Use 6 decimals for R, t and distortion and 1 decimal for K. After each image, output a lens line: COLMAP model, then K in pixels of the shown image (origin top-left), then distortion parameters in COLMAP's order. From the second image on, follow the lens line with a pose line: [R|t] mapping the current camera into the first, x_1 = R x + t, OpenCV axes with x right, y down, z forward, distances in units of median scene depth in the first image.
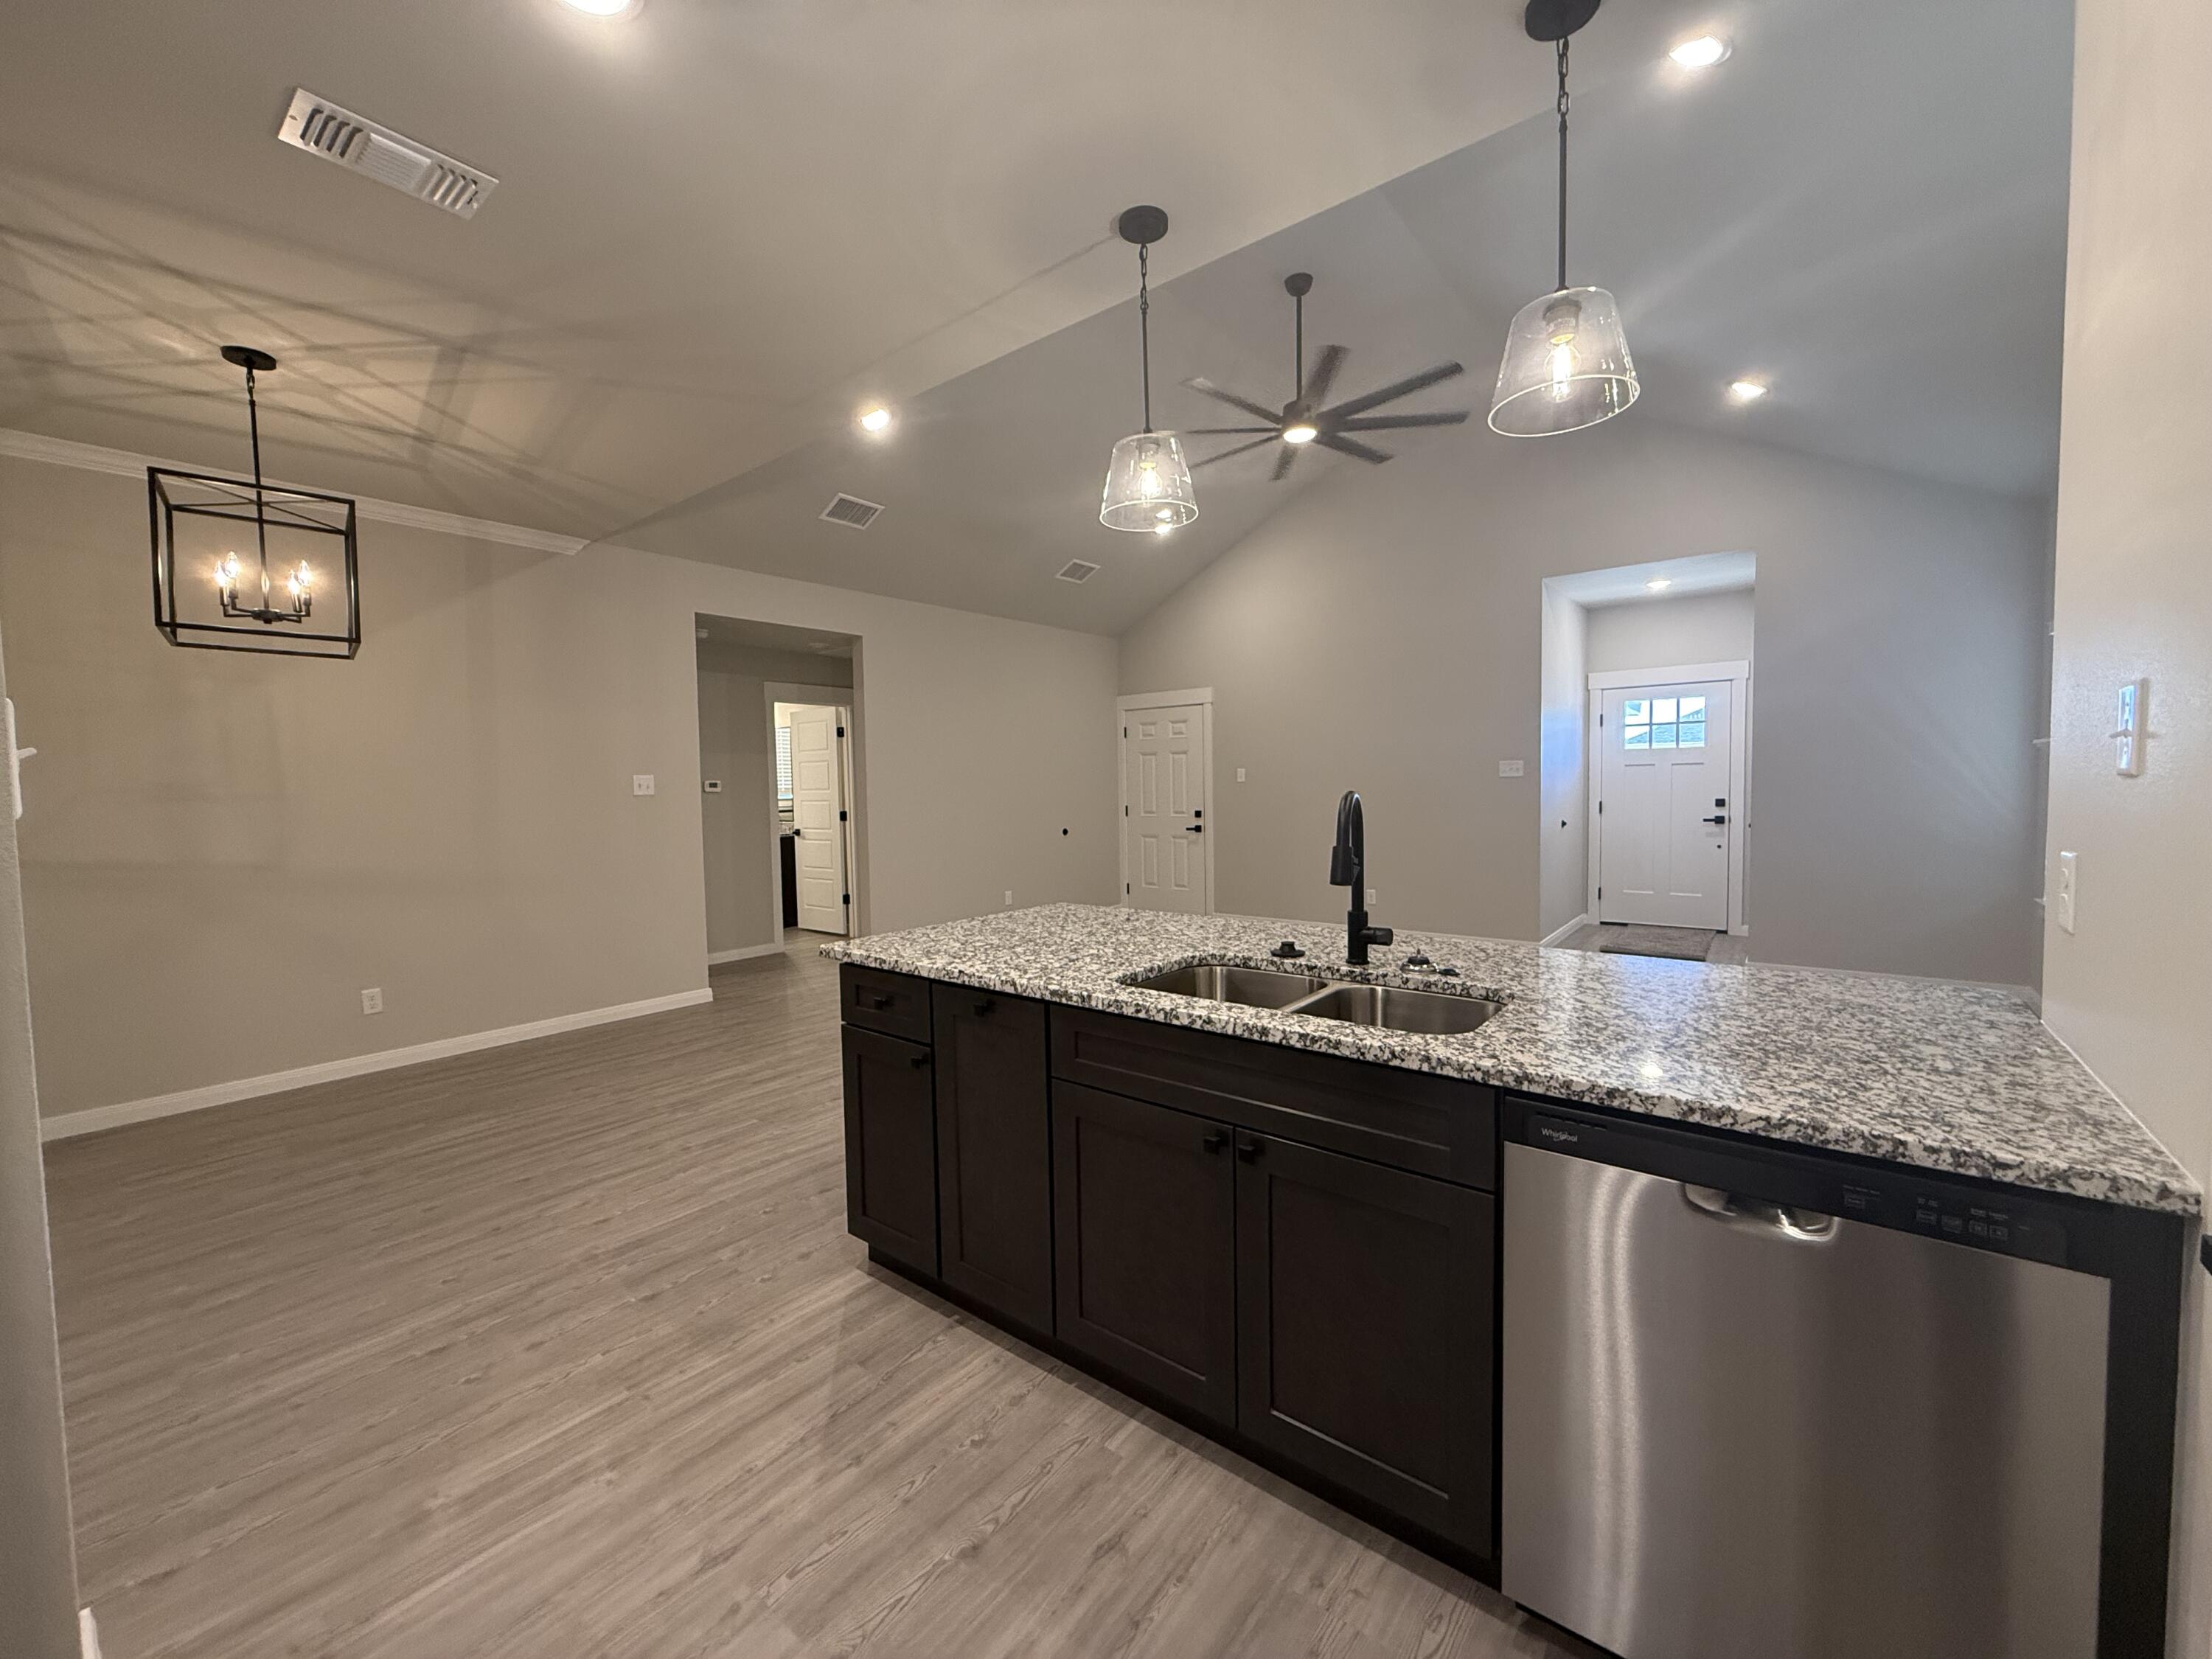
lens RADIAL K [[874.6, 0, 1096.0], [0, 874.6, 823.7], [0, 0, 1]] dist [0.000595, 0.000190]
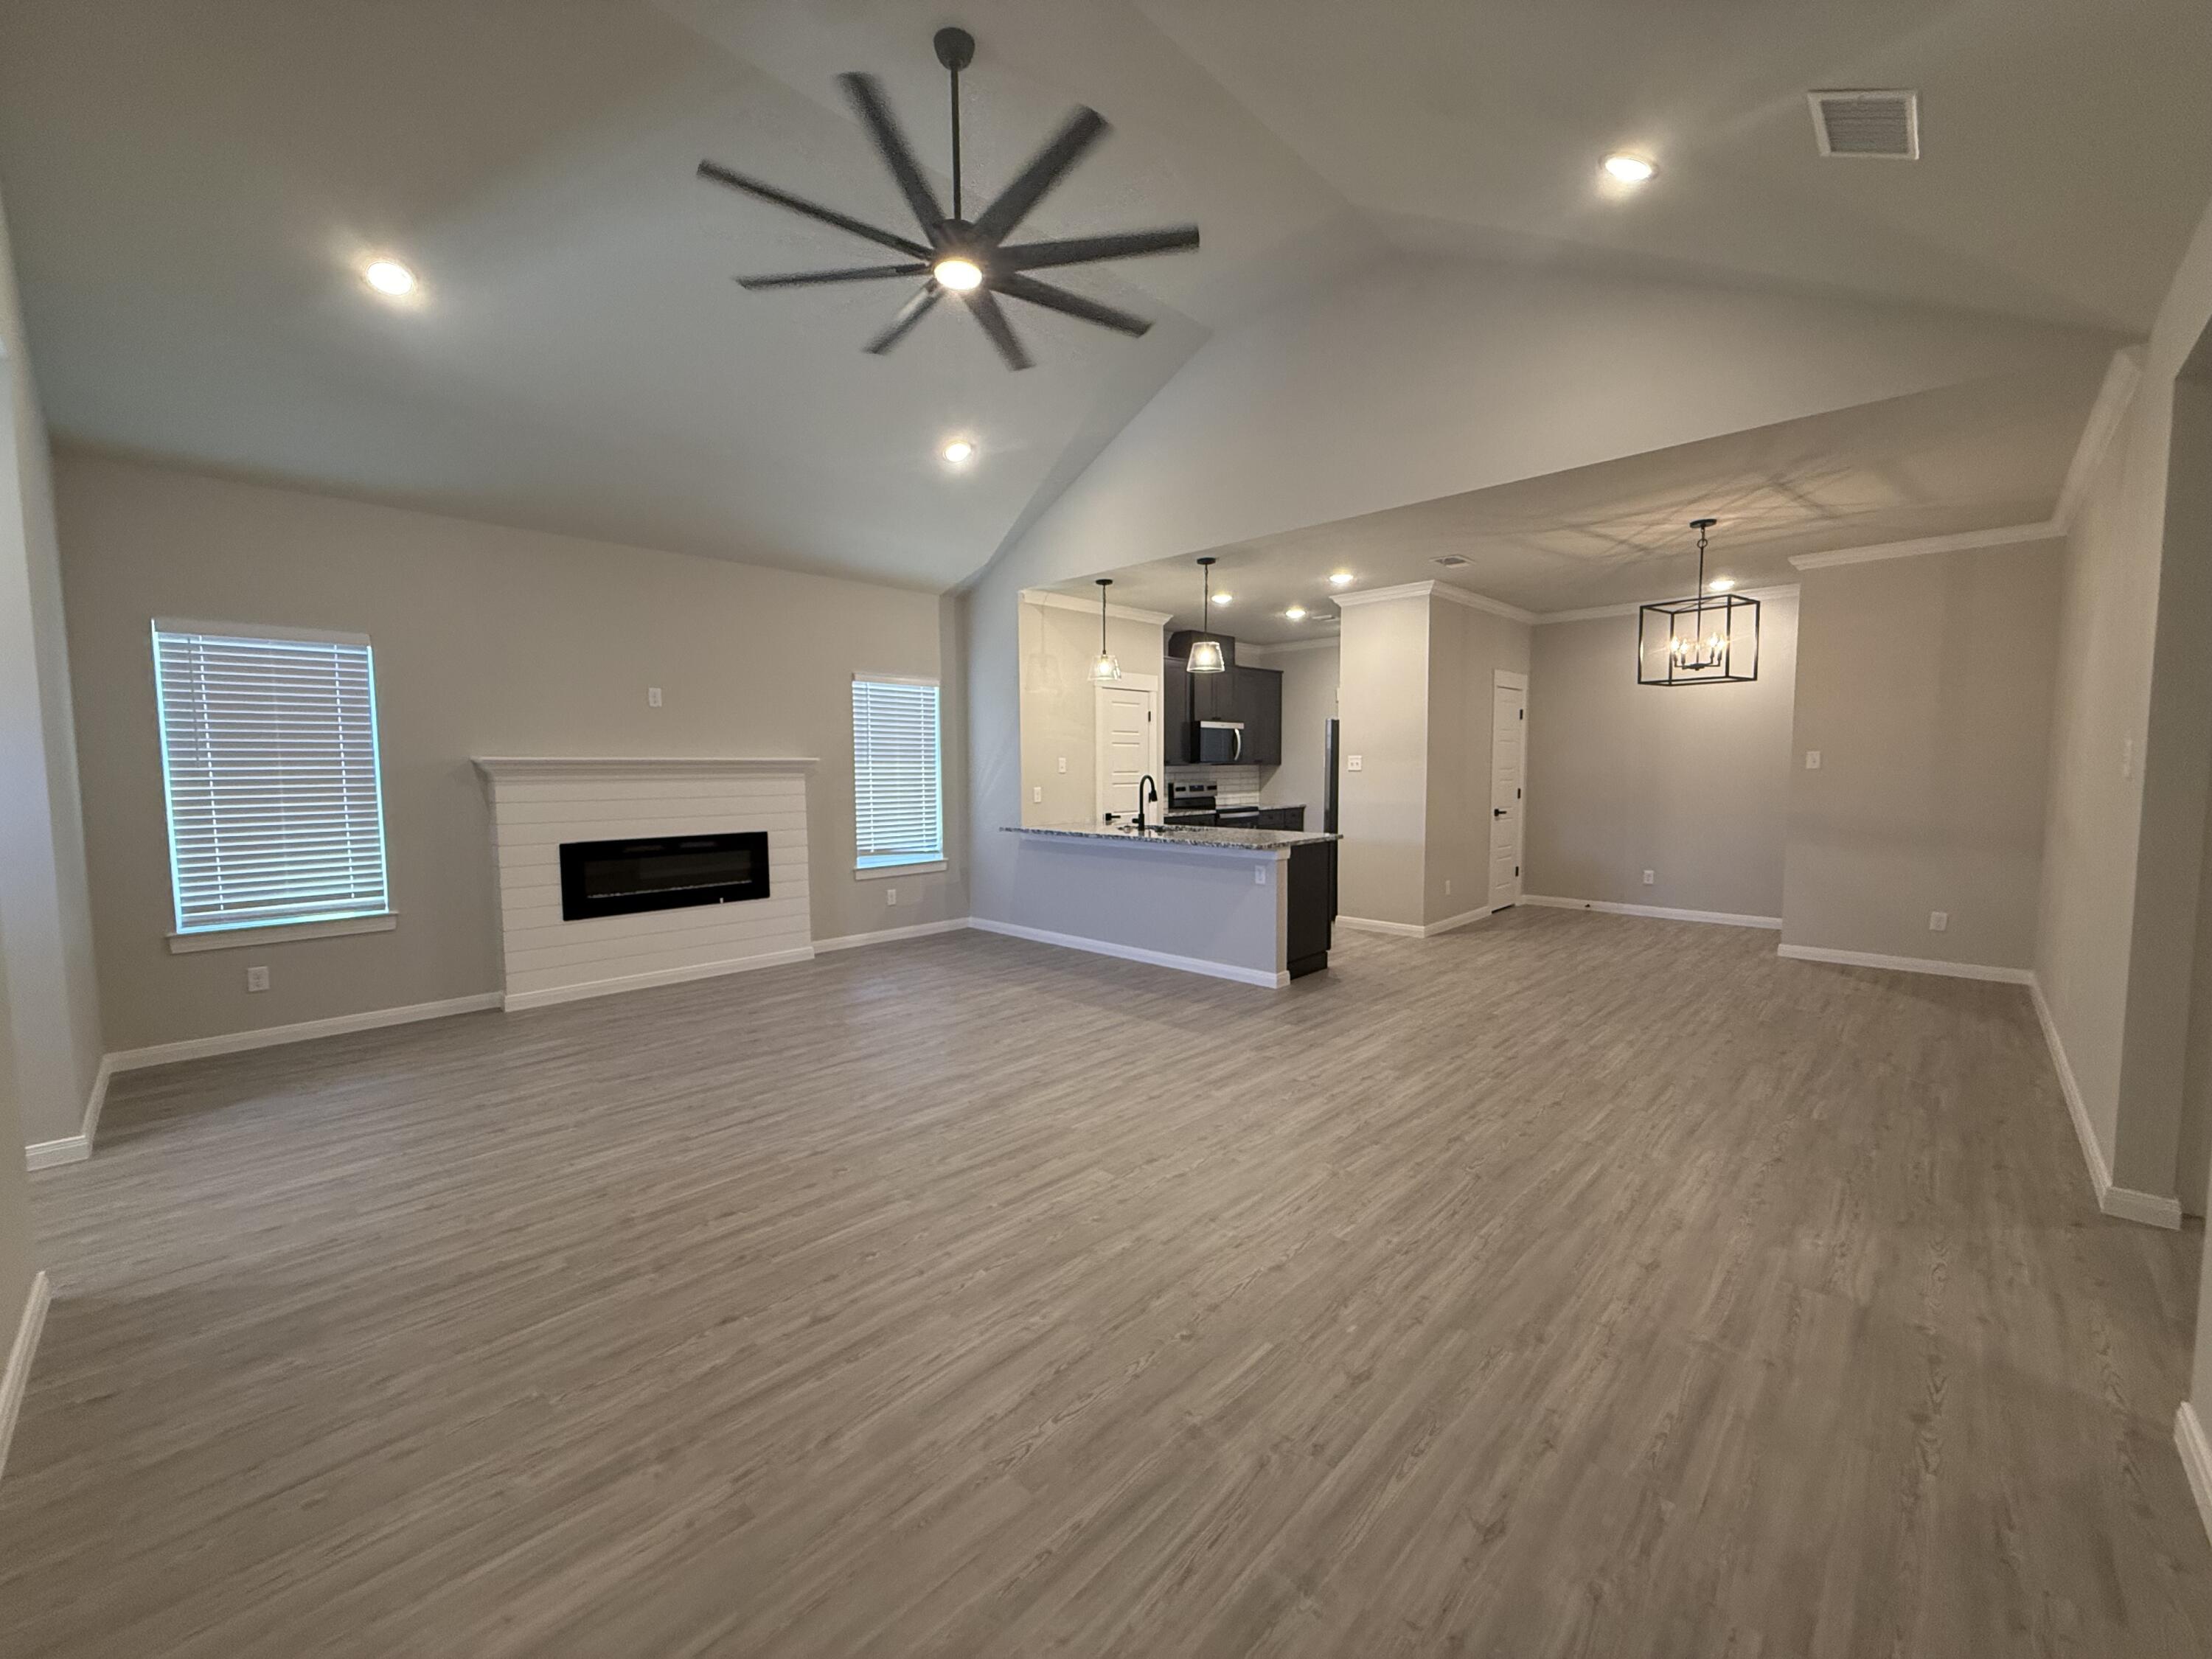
lens RADIAL K [[877.6, 0, 1106.0], [0, 877.6, 829.5], [0, 0, 1]] dist [-0.006451, 0.000019]
pose [[-0.995815, 0.020255, 0.089114, 0.073668], [0.030540, 0.992825, 0.115612, -0.100860], [-0.086133, 0.117850, -0.989289, 1.958632]]
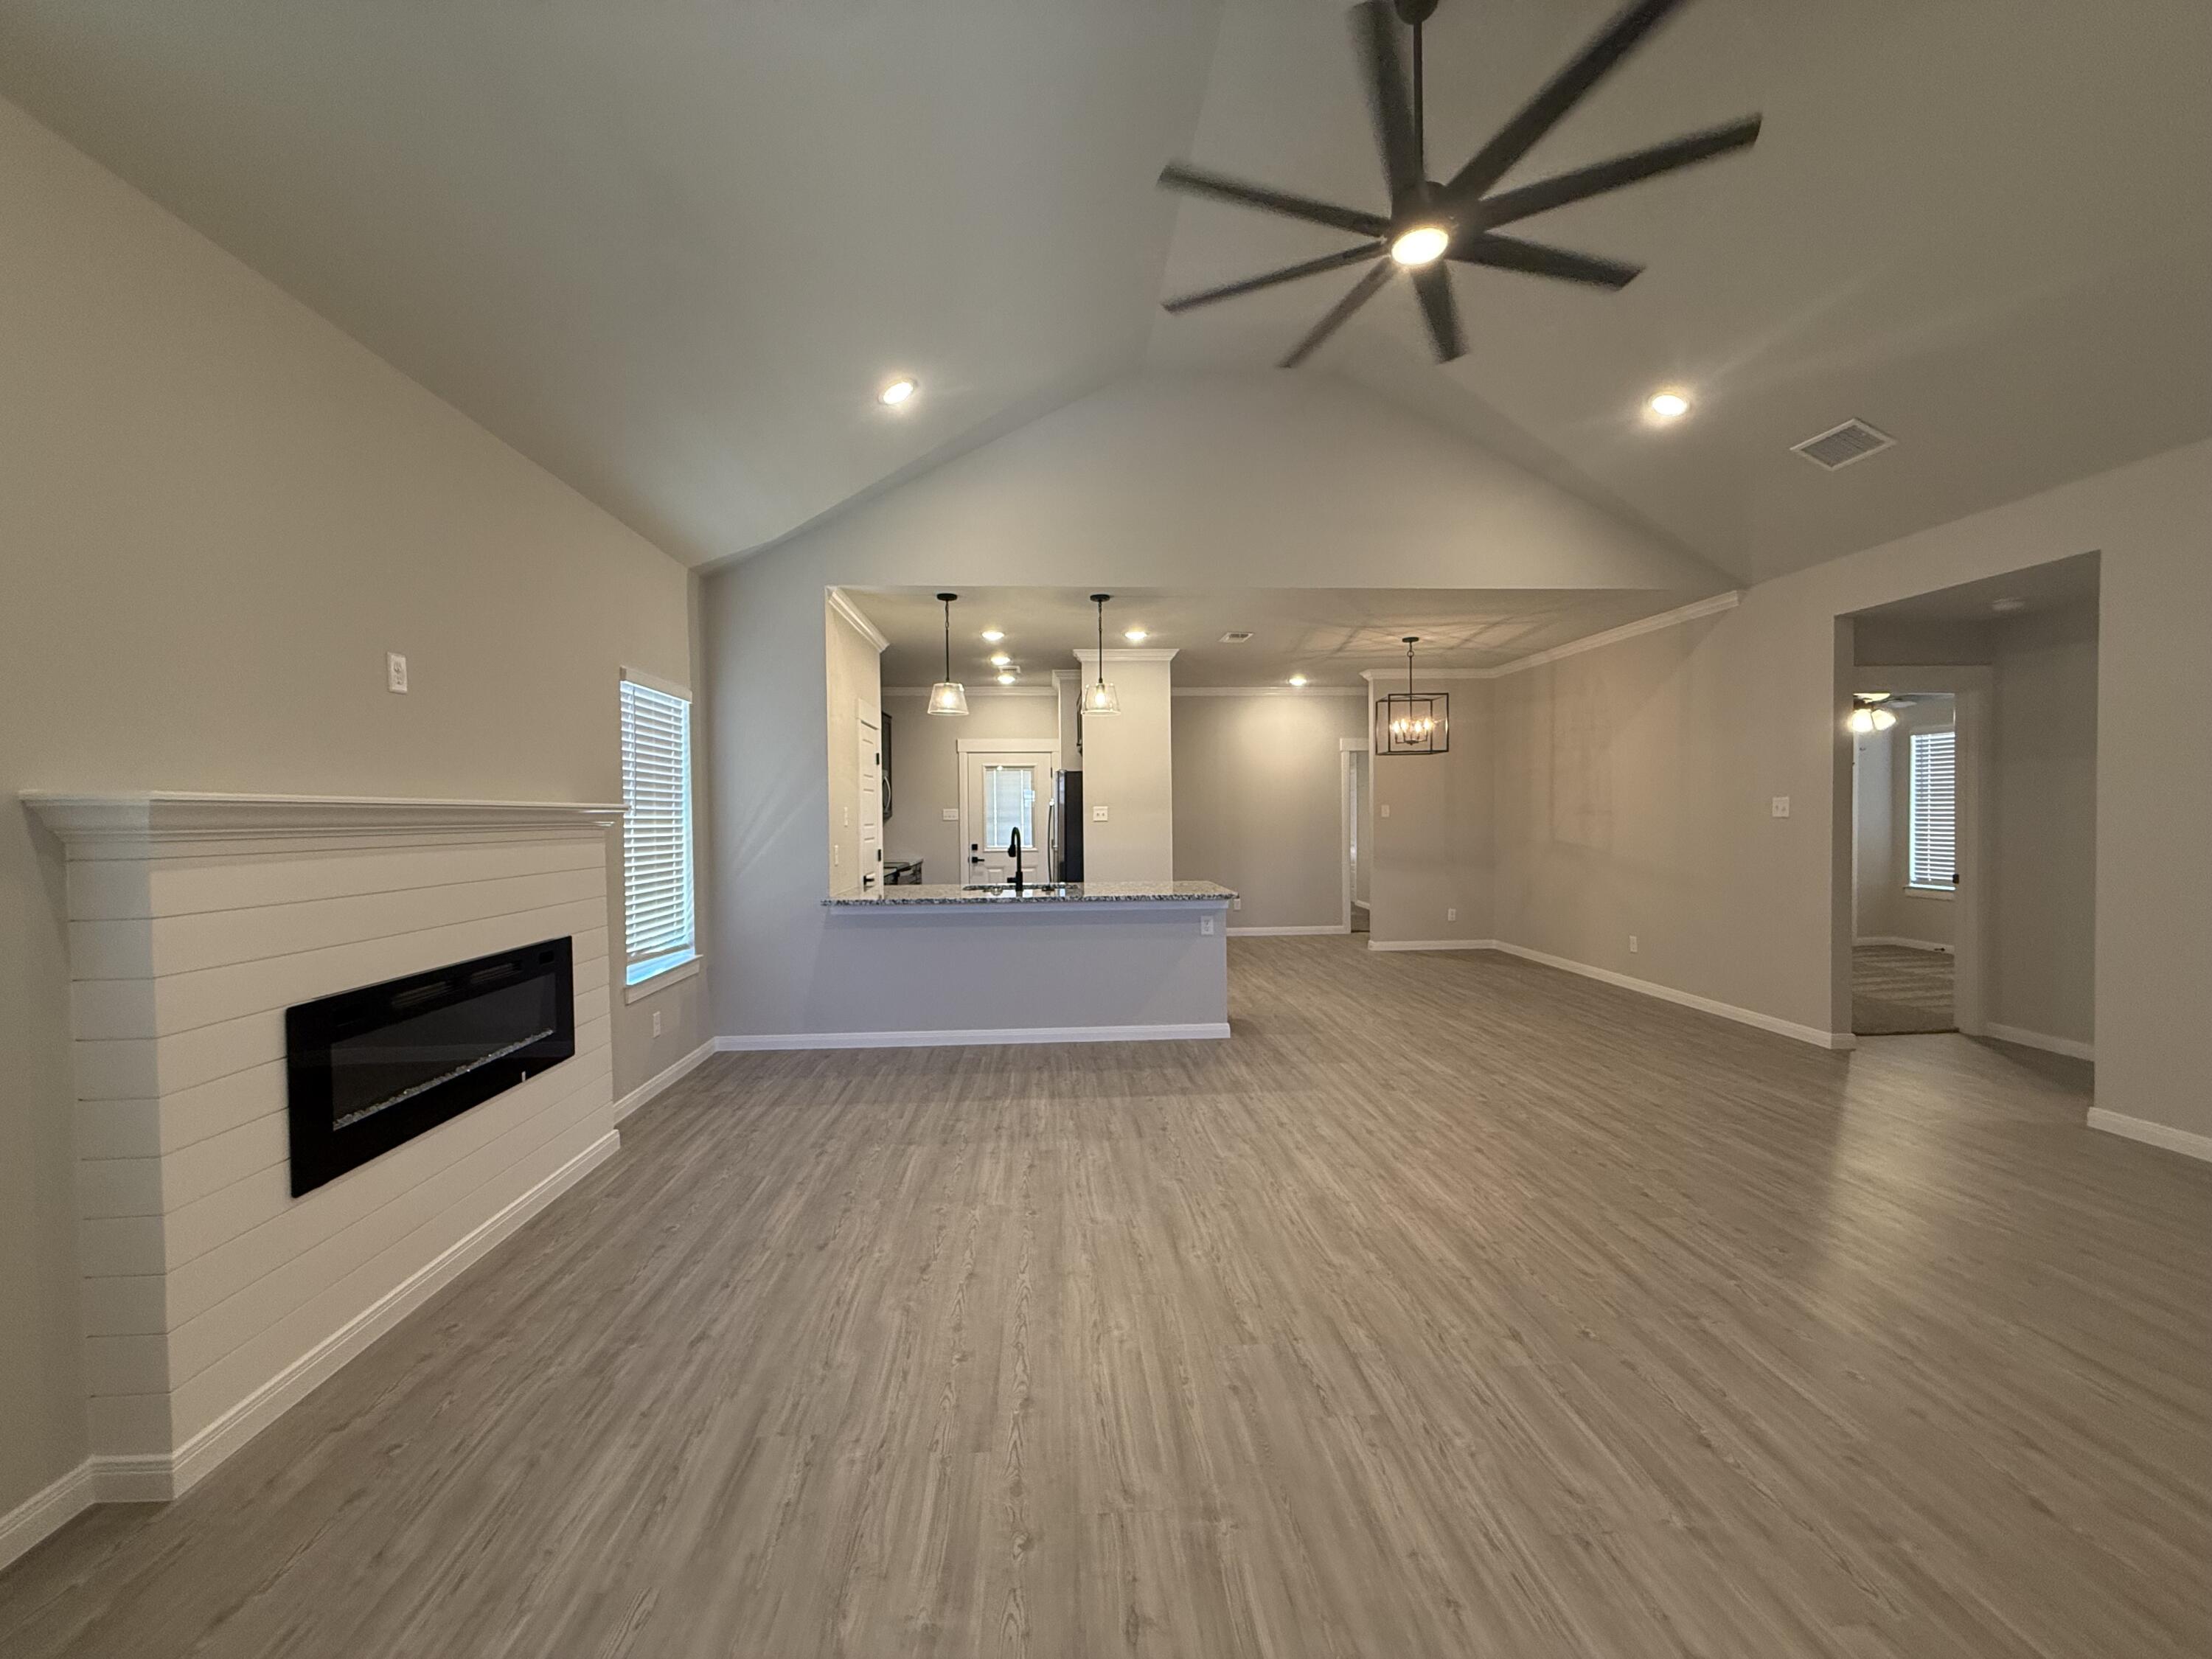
lens RADIAL K [[874.6, 0, 1096.0], [0, 874.6, 823.7], [0, 0, 1]] dist [0.000595, 0.000190]
pose [[-0.737632, 0.035422, -0.674273, 0.927233], [-0.005085, 0.998303, 0.058007, -0.098264], [0.675184, 0.046216, -0.736200, 1.492445]]
